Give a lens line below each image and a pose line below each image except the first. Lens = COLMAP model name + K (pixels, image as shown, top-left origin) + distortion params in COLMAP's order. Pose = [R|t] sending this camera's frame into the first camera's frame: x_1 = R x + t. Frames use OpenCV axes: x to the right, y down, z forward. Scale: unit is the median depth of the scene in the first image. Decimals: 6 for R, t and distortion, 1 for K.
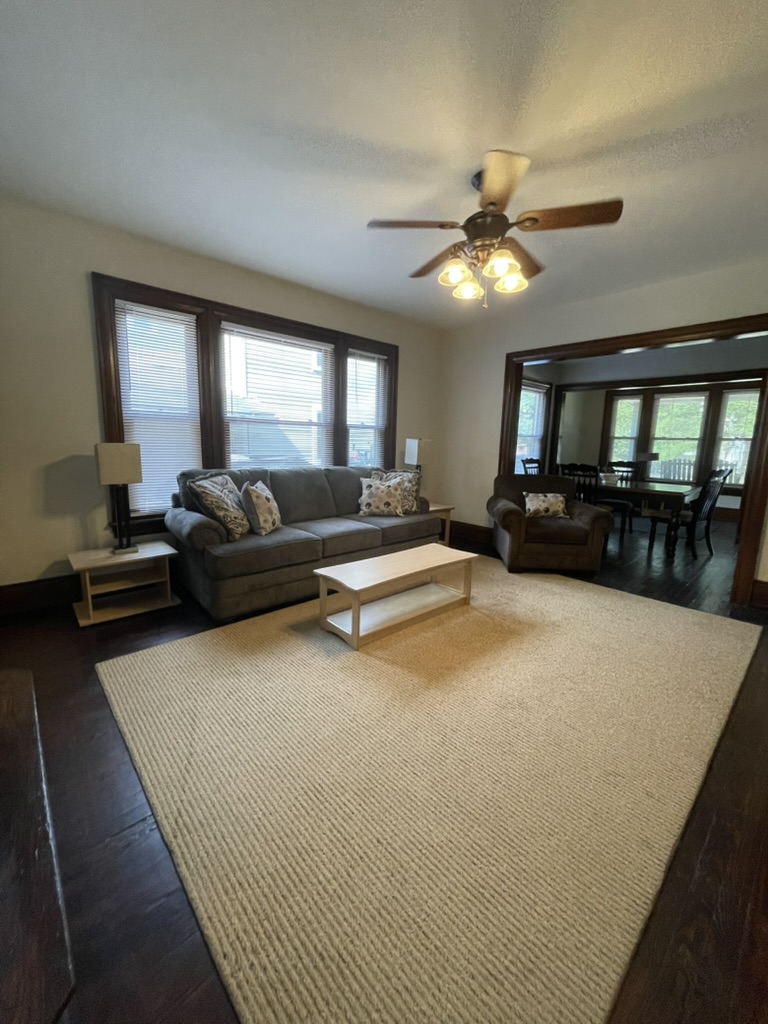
lens RADIAL K [[411.4, 0, 380.6], [0, 411.4, 509.4], [0, 0, 1]] dist [-0.000768, -0.000520]
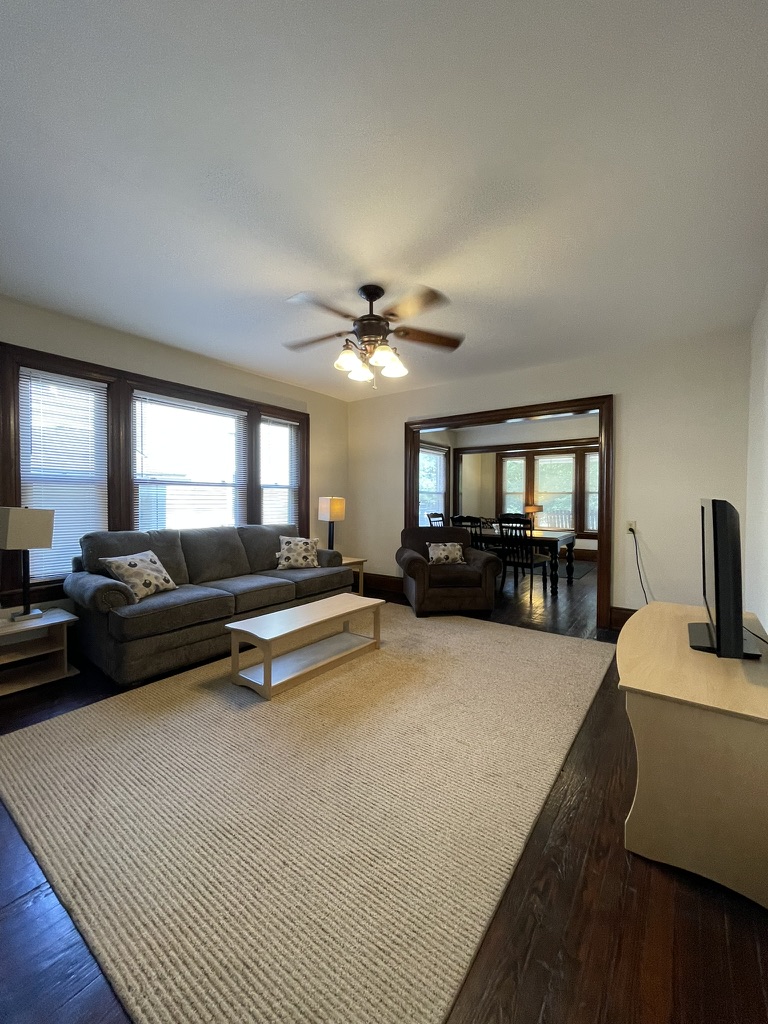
lens RADIAL K [[411.4, 0, 380.2], [0, 411.4, 509.2], [0, 0, 1]] dist [-0.000768, -0.000520]
pose [[0.981564, -0.024428, 0.189568, 0.029433], [0.050977, 0.989332, -0.136467, 0.022968], [-0.184212, 0.143615, 0.972338, -0.113519]]
